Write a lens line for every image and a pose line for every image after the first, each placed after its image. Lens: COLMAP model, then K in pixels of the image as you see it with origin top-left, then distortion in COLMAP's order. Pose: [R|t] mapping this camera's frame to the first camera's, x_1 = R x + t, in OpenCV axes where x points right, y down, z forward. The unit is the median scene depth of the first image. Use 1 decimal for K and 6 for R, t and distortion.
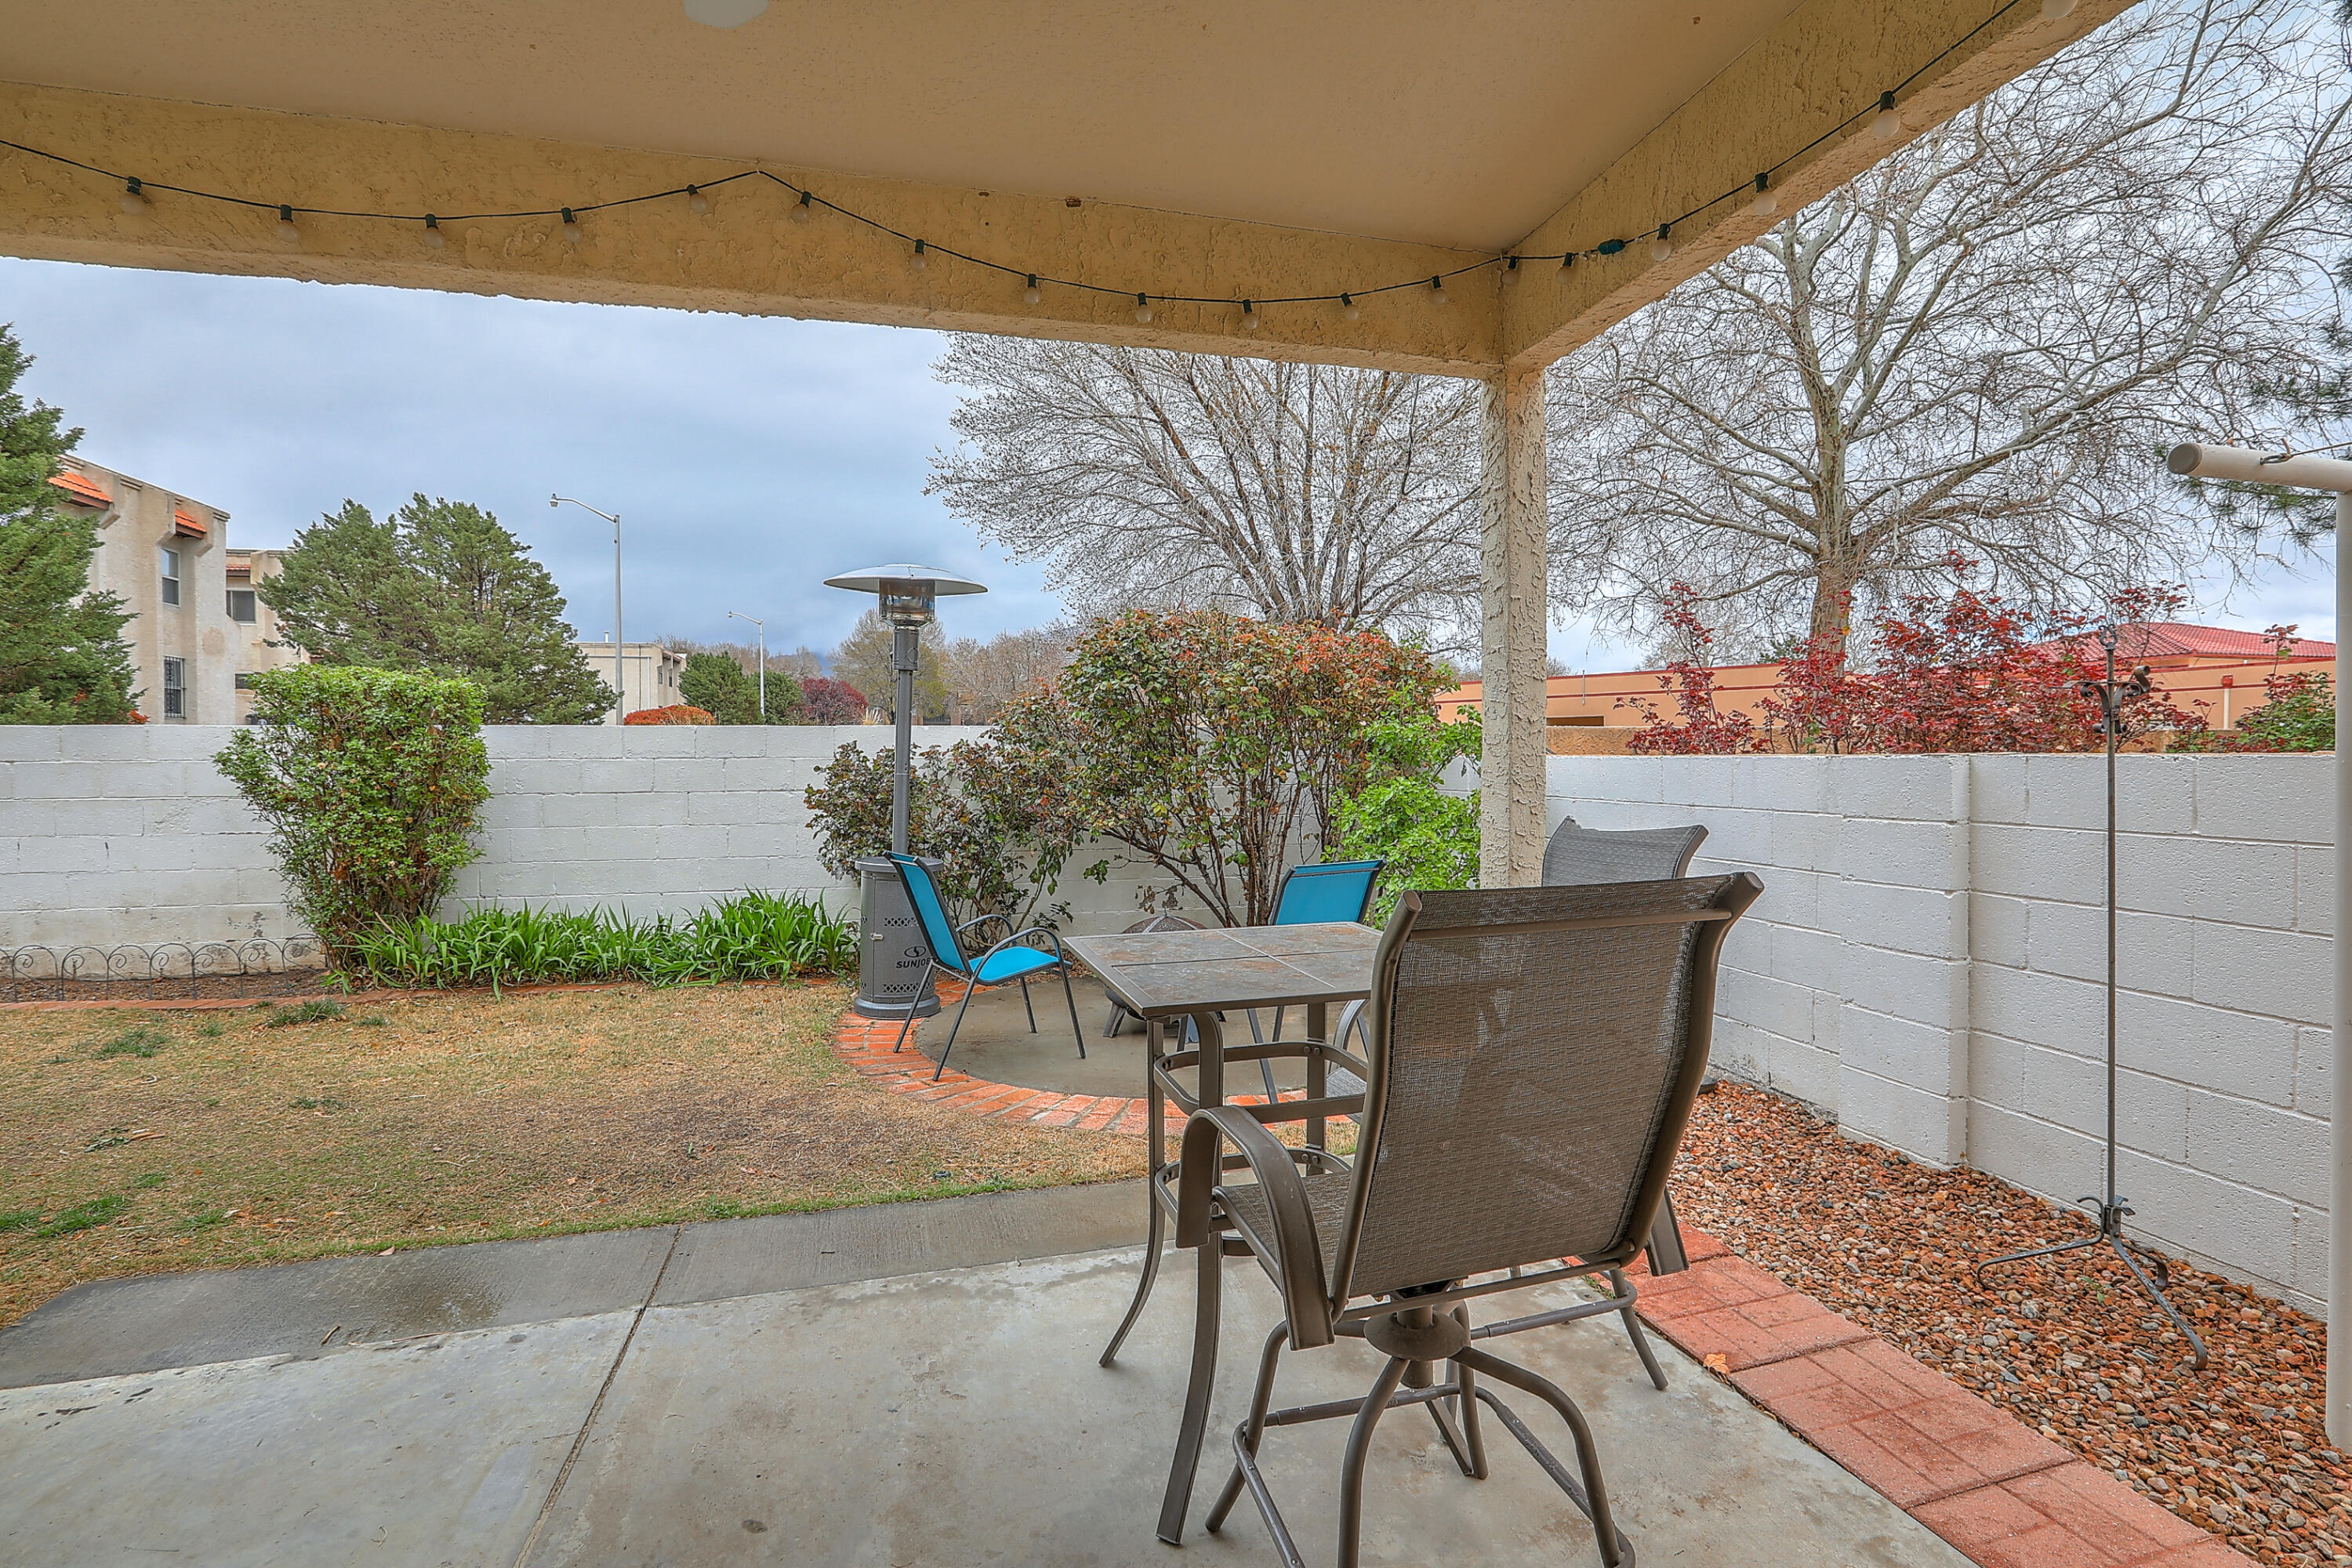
lens RADIAL K [[1047.3, 0, 1163.9], [0, 1047.3, 784.8], [0, 0, 1]] dist [-0.045084, 0.006118]
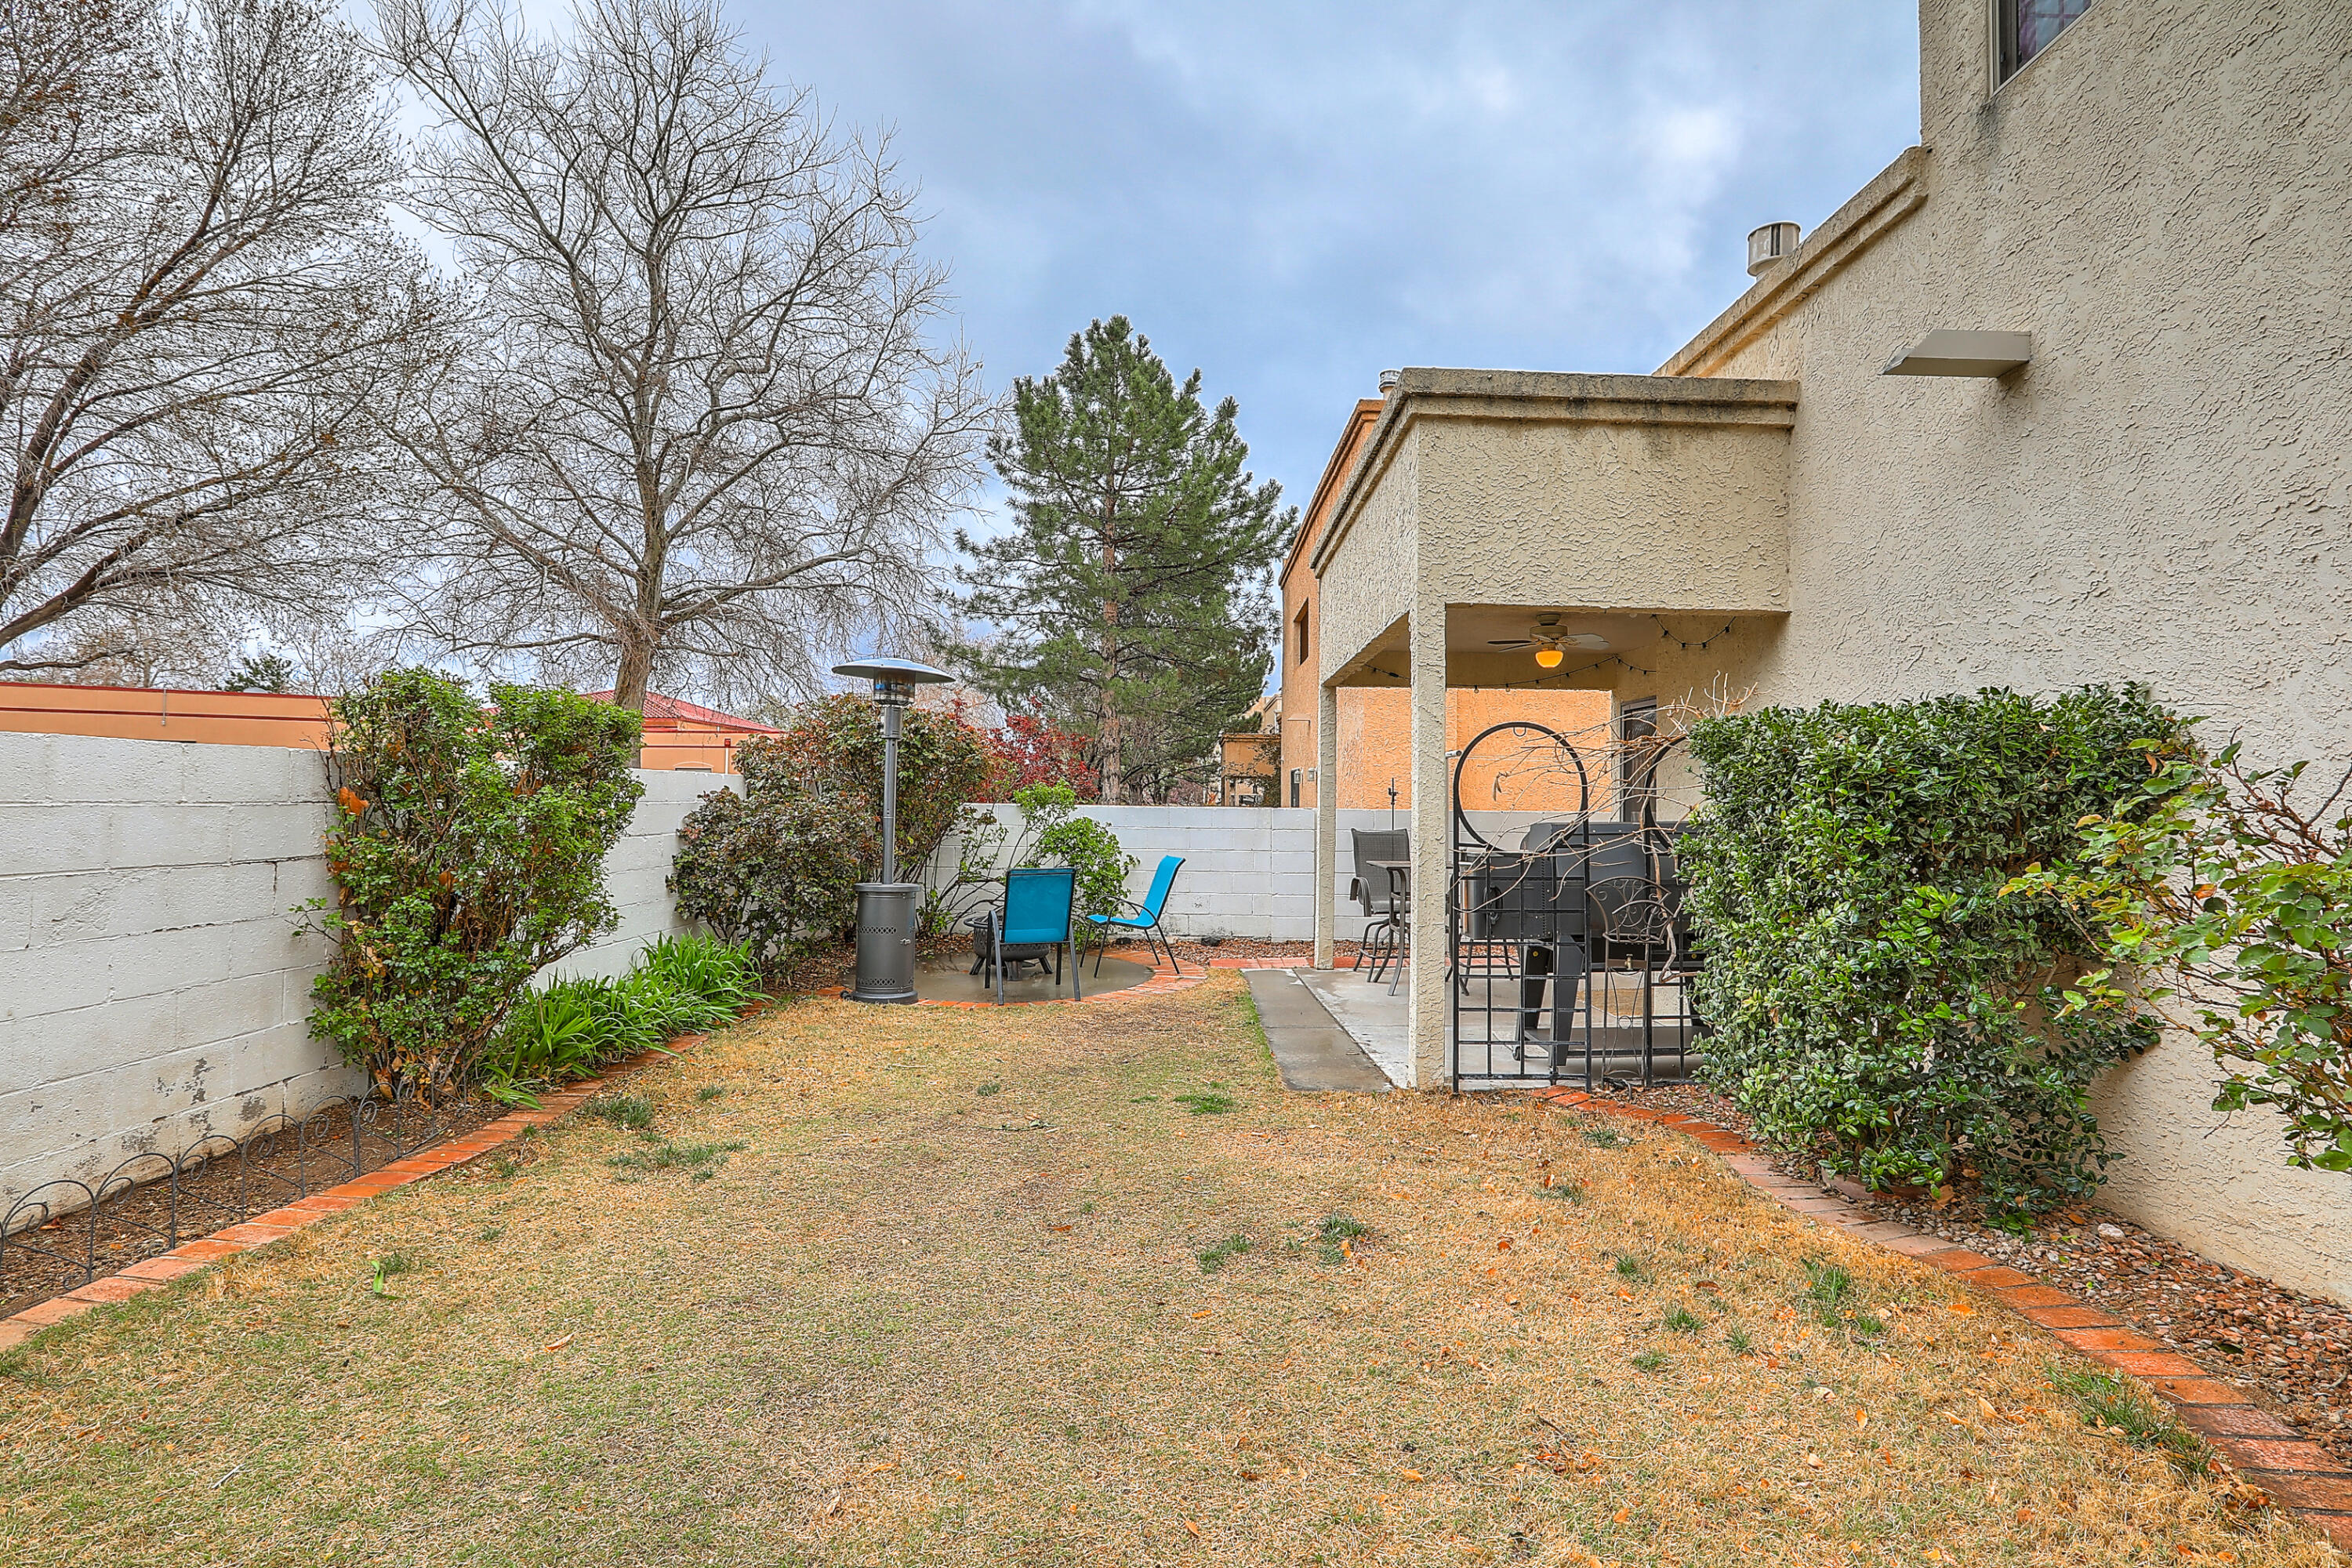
lens RADIAL K [[1047.3, 0, 1176.7], [0, 1047.3, 792.4], [0, 0, 1]] dist [-0.045084, 0.006118]
pose [[0.248408, 0.013639, 0.968559, -1.251050], [0.012668, 0.999770, -0.017328, -0.012160], [-0.968573, 0.016574, 0.248178, 0.281187]]
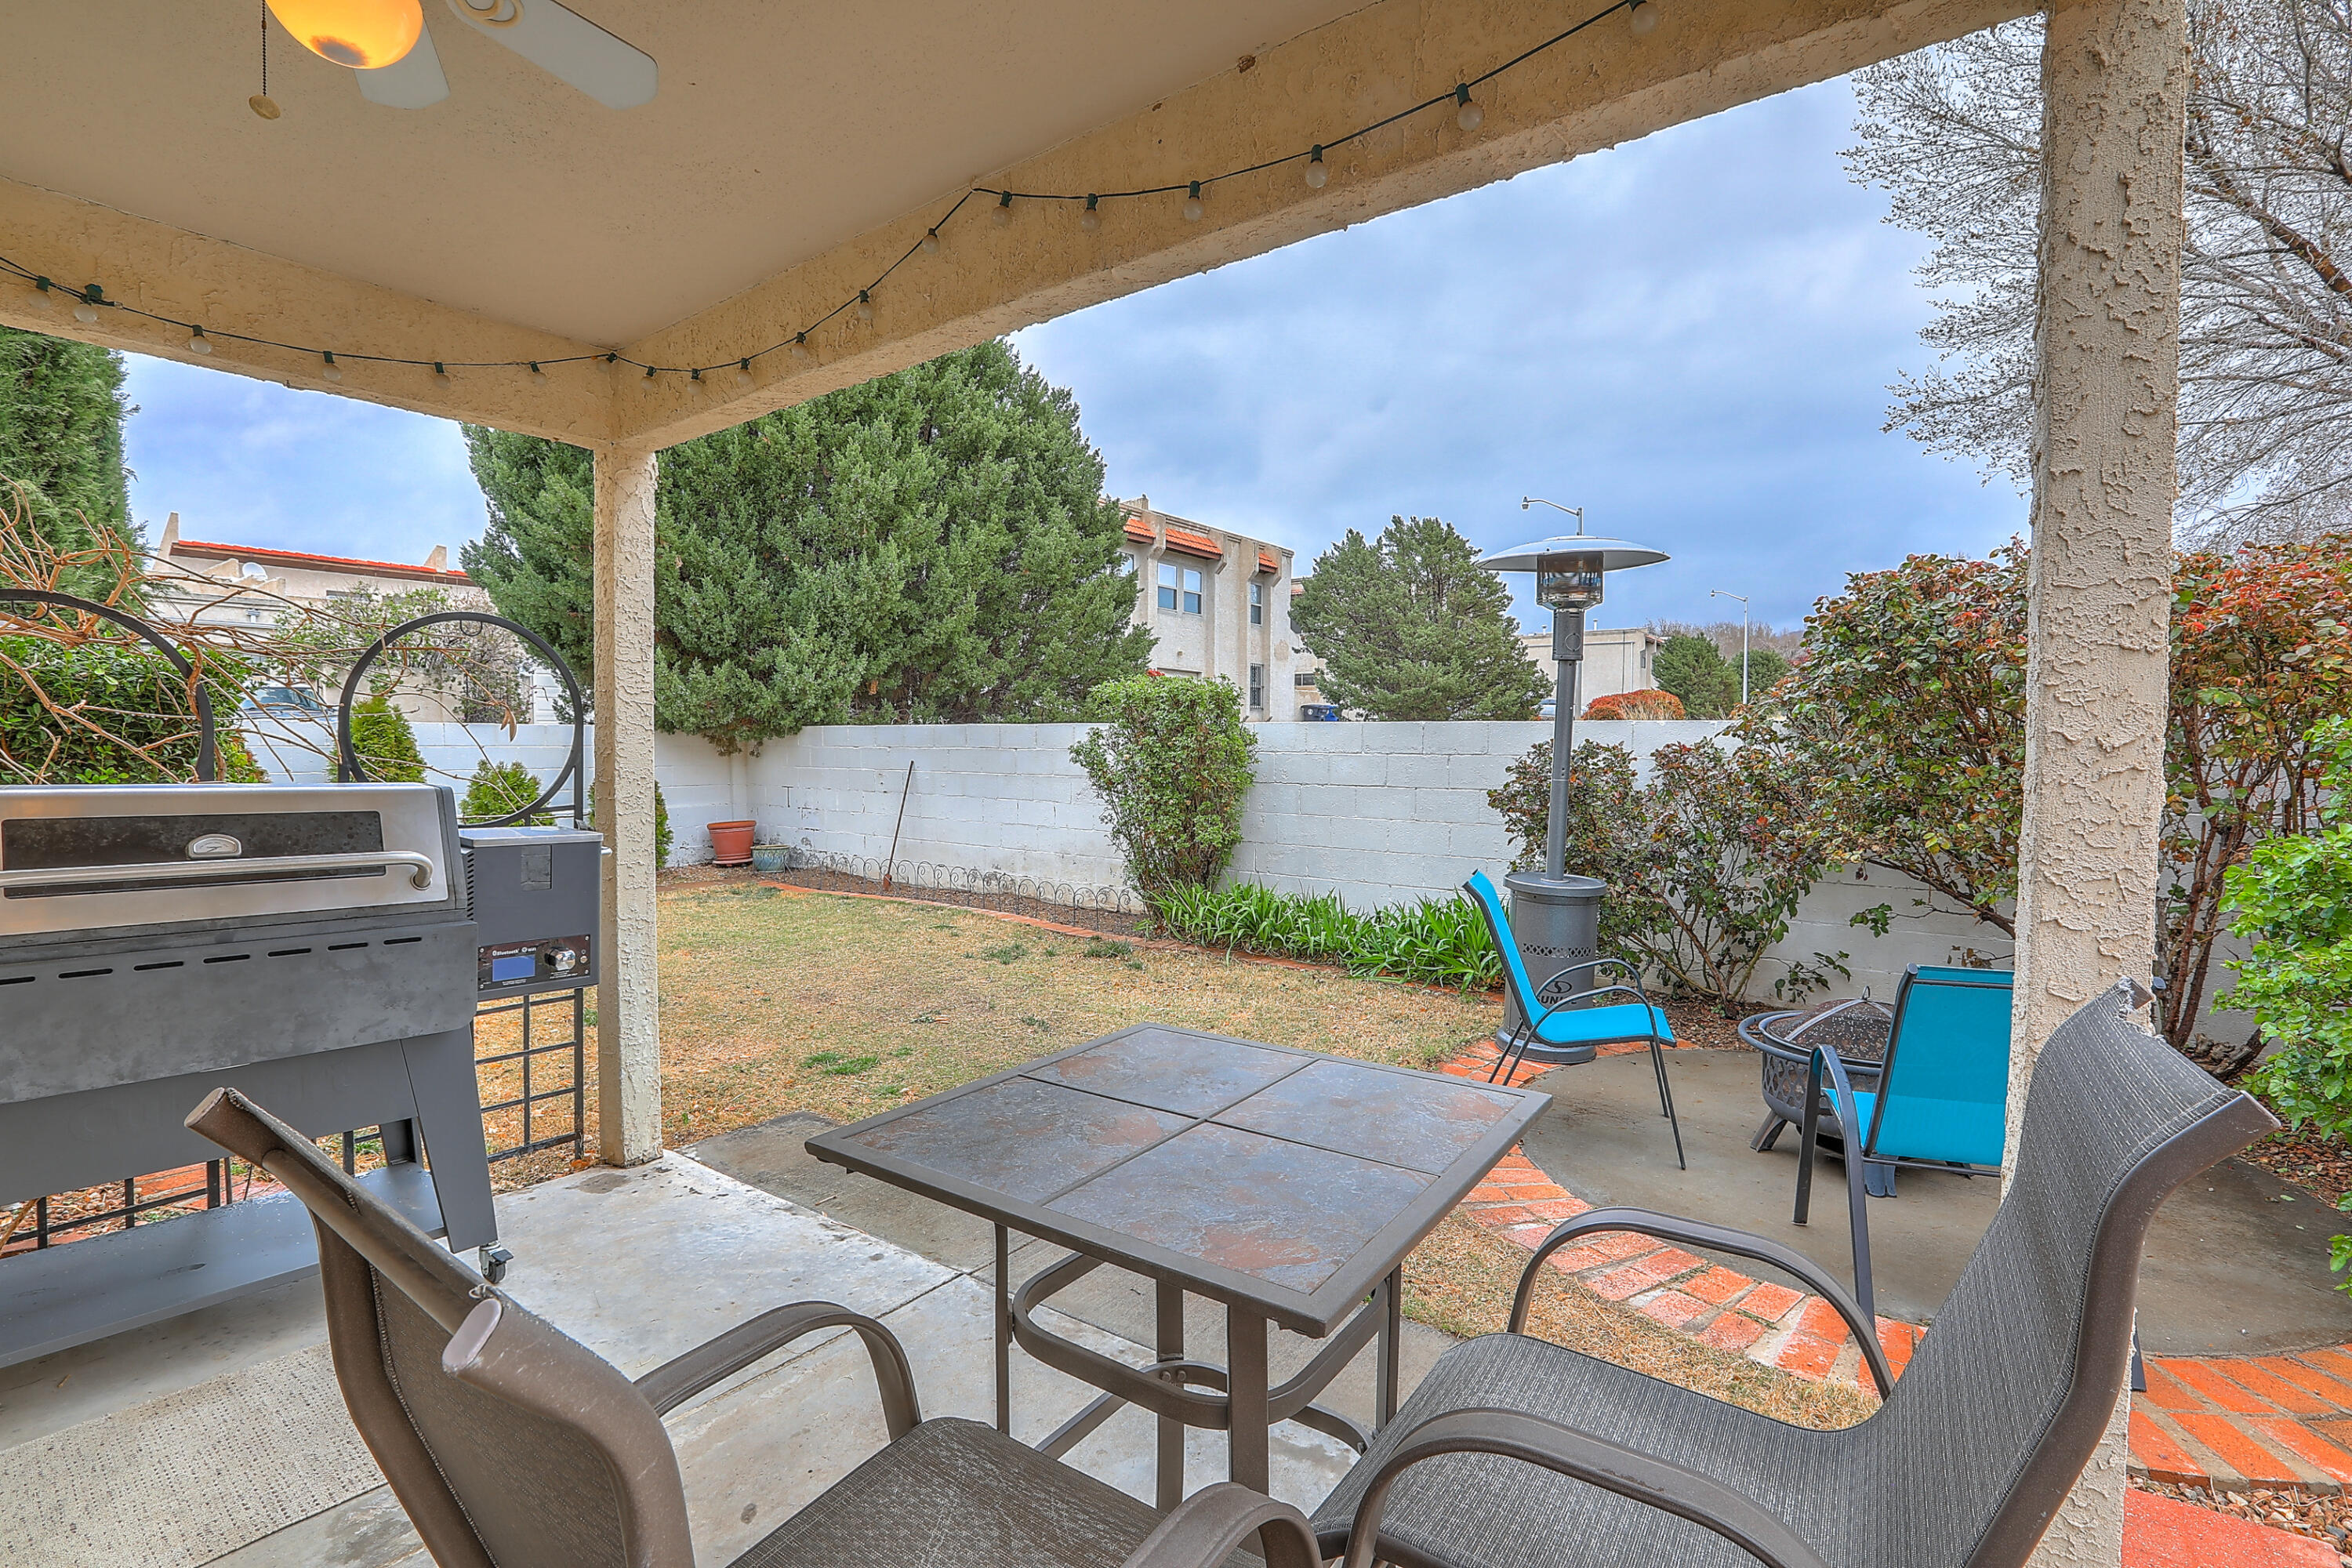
lens RADIAL K [[1047.3, 0, 1180.2], [0, 1047.3, 787.7], [0, 0, 1]] dist [-0.045084, 0.006118]
pose [[0.639892, 0.041596, -0.767338, 0.180623], [-0.027023, 0.999134, 0.031626, -0.019551], [0.767990, 0.000498, 0.640462, 0.177851]]
